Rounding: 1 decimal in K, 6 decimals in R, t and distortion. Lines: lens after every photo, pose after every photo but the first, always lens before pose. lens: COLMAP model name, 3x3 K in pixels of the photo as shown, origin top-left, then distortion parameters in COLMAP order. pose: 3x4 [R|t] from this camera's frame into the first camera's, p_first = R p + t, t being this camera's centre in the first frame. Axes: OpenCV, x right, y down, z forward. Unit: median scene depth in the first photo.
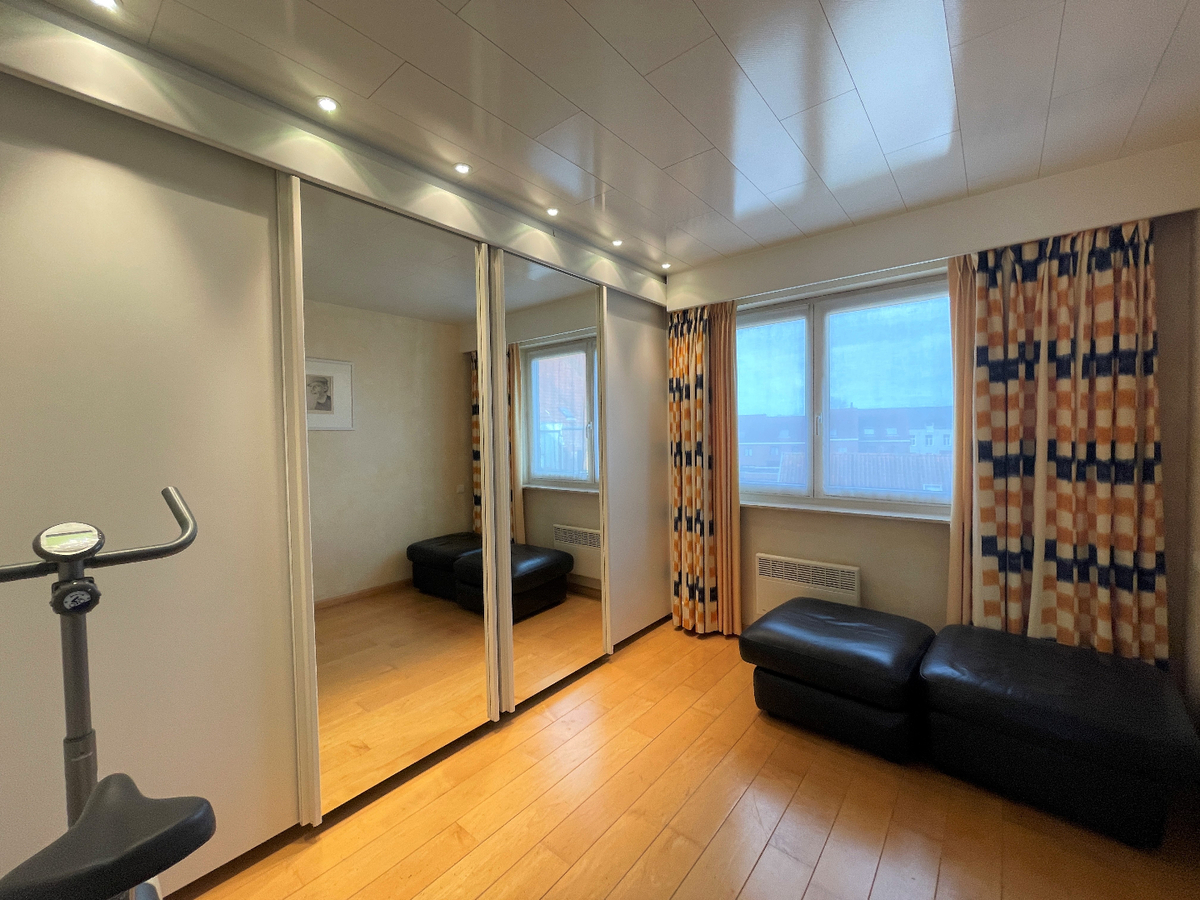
lens RADIAL K [[487.7, 0, 595.3], [0, 487.7, 452.0], [0, 0, 1]] dist [0.011783, -0.000639]
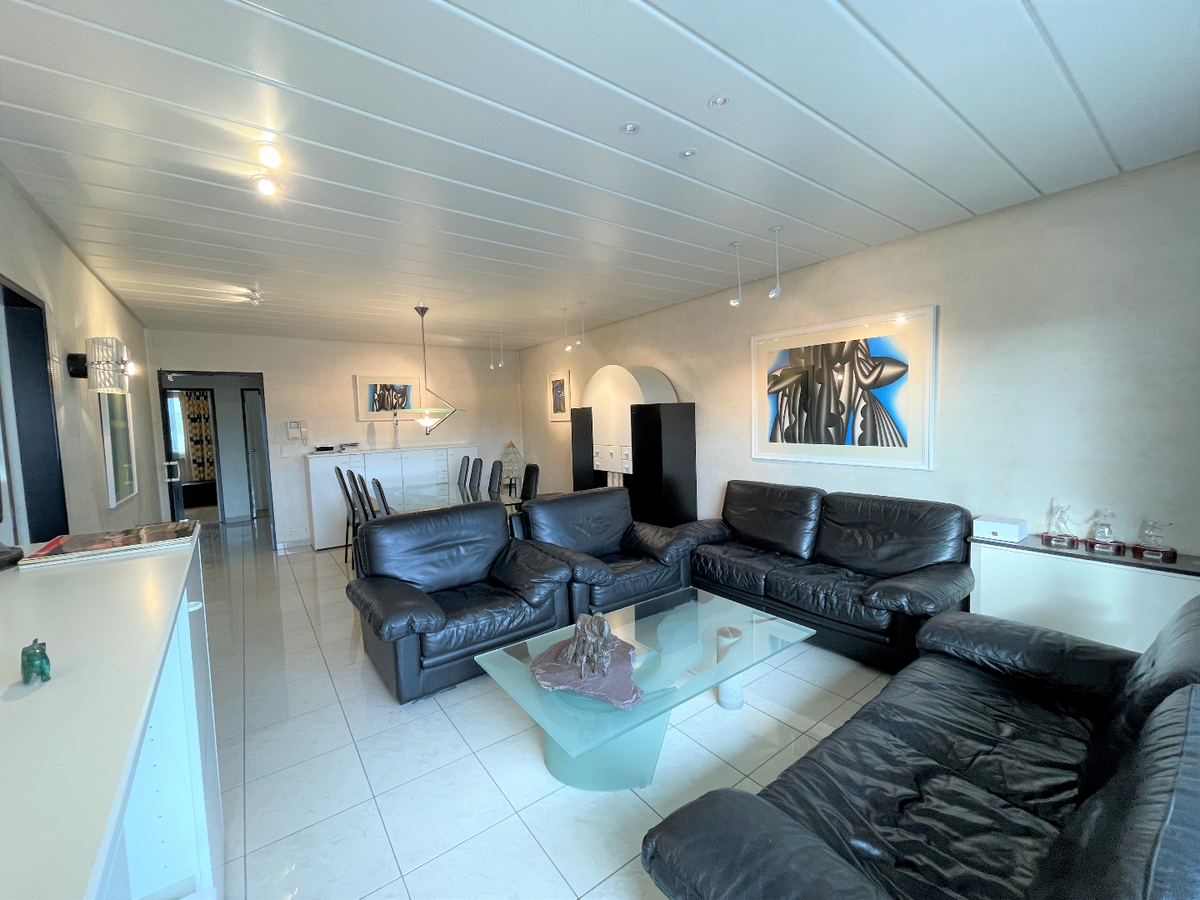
lens RADIAL K [[487.7, 0, 595.8], [0, 487.7, 447.0], [0, 0, 1]] dist [0.011783, -0.000639]
pose [[0.229458, -0.050877, 0.971988, -2.516630], [0.060949, 0.997424, 0.037821, 0.117290], [-0.971408, 0.050564, 0.231968, -3.349862]]
